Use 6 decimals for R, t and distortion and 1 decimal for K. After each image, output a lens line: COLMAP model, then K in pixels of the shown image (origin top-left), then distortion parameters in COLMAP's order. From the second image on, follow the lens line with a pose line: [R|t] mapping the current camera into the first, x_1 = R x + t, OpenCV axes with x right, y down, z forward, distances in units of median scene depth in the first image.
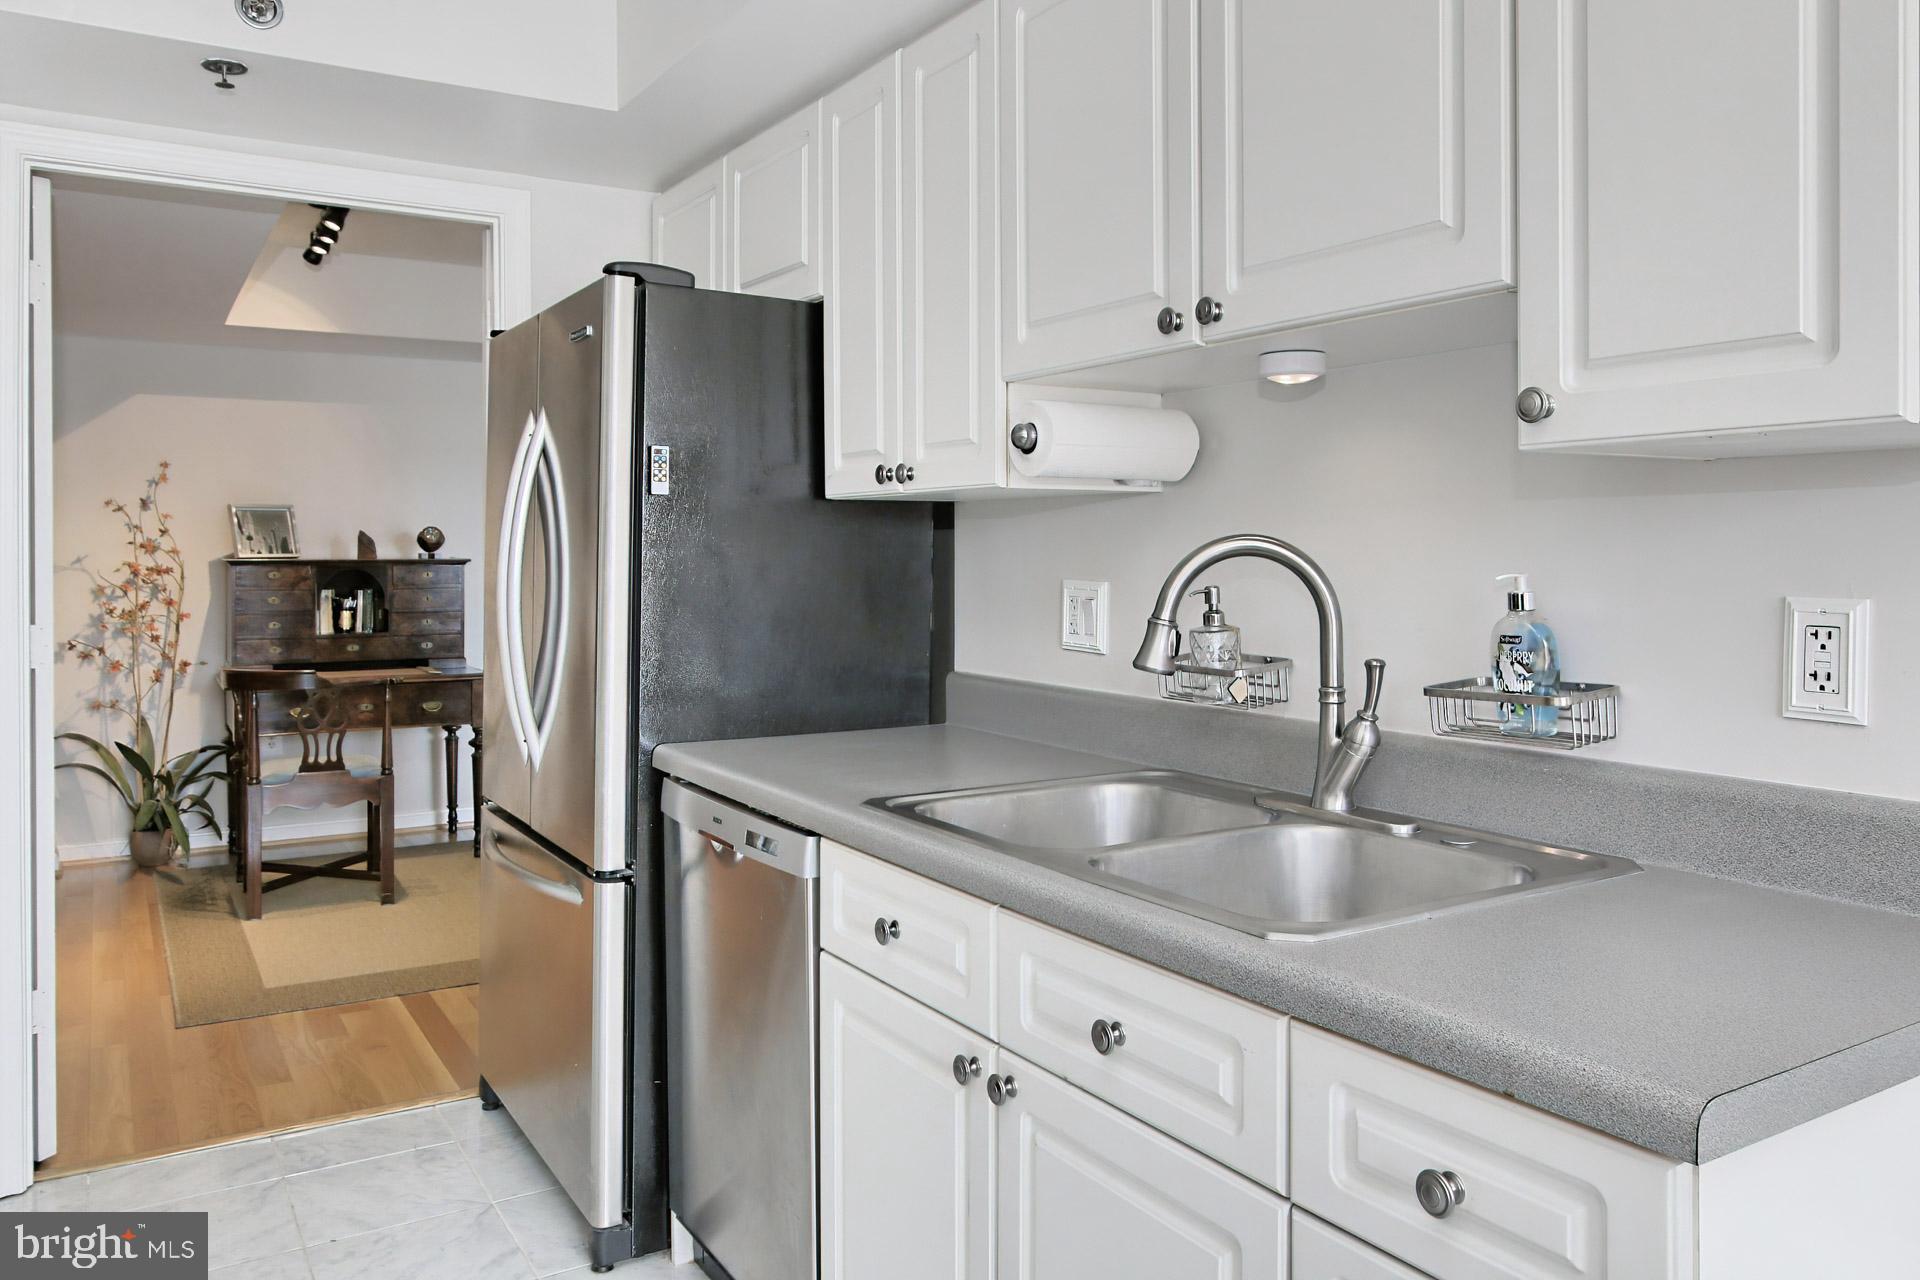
lens RADIAL K [[1414.3, 0, 1001.0], [0, 1414.3, 551.9], [0, 0, 1]] dist [-0.003123, 0.009926]
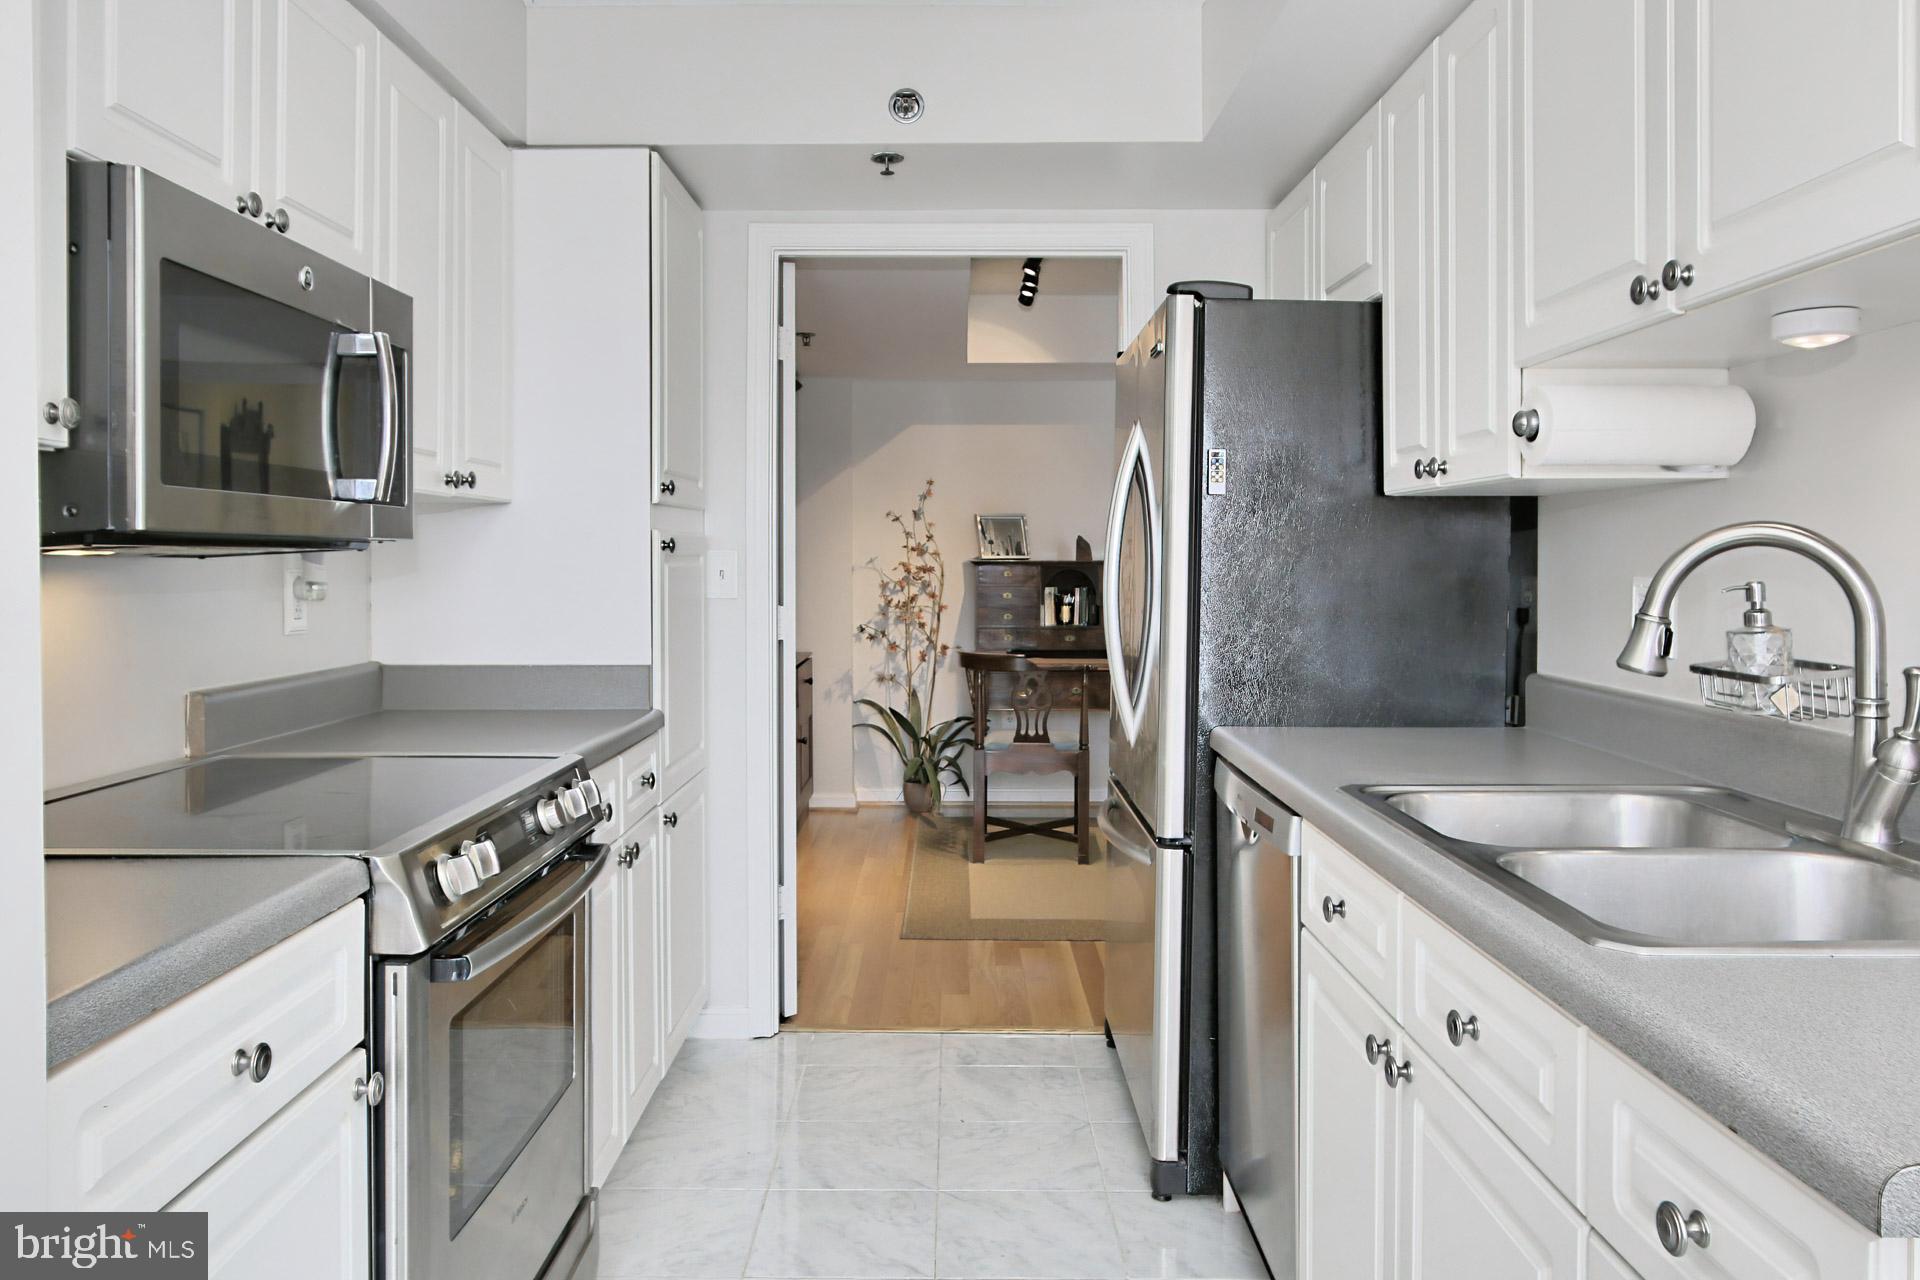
lens RADIAL K [[1404.1, 0, 961.2], [0, 1404.1, 563.4], [0, 0, 1]] dist [-0.008215, 0.006022]
pose [[0.845702, 0.002154, -0.533651, 0.133463], [-0.000335, 0.999994, 0.003505, 0.006626], [0.533656, -0.002786, 0.845697, -0.005537]]
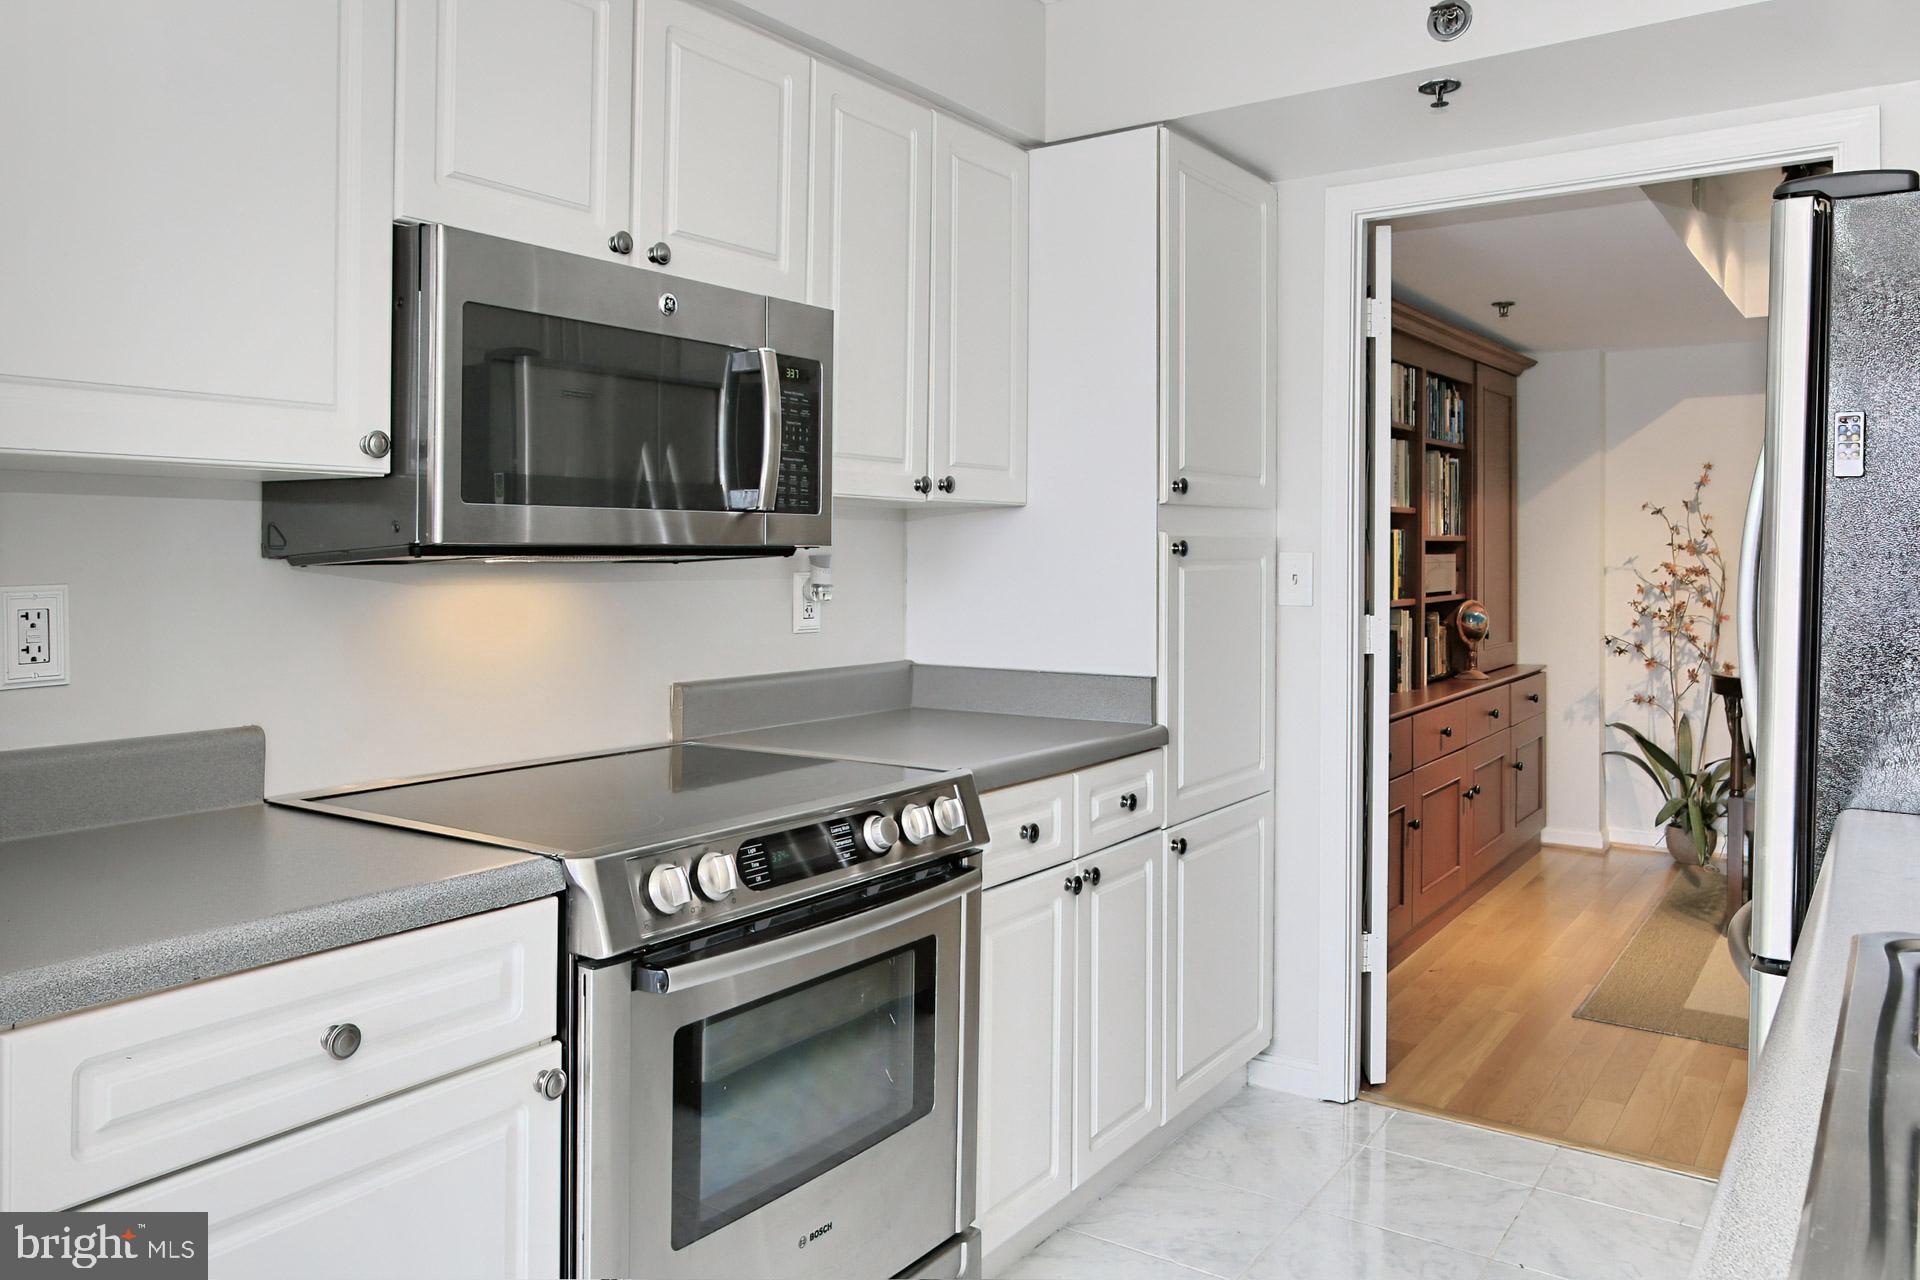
lens RADIAL K [[1395.2, 0, 930.9], [0, 1395.2, 544.4], [0, 0, 1]] dist [-0.008069, 0.000818]
pose [[0.375271, -0.004322, -0.926905, 0.211499], [-0.001790, 0.999984, -0.005387, 0.000130], [0.926913, 0.003681, 0.375257, 0.219815]]
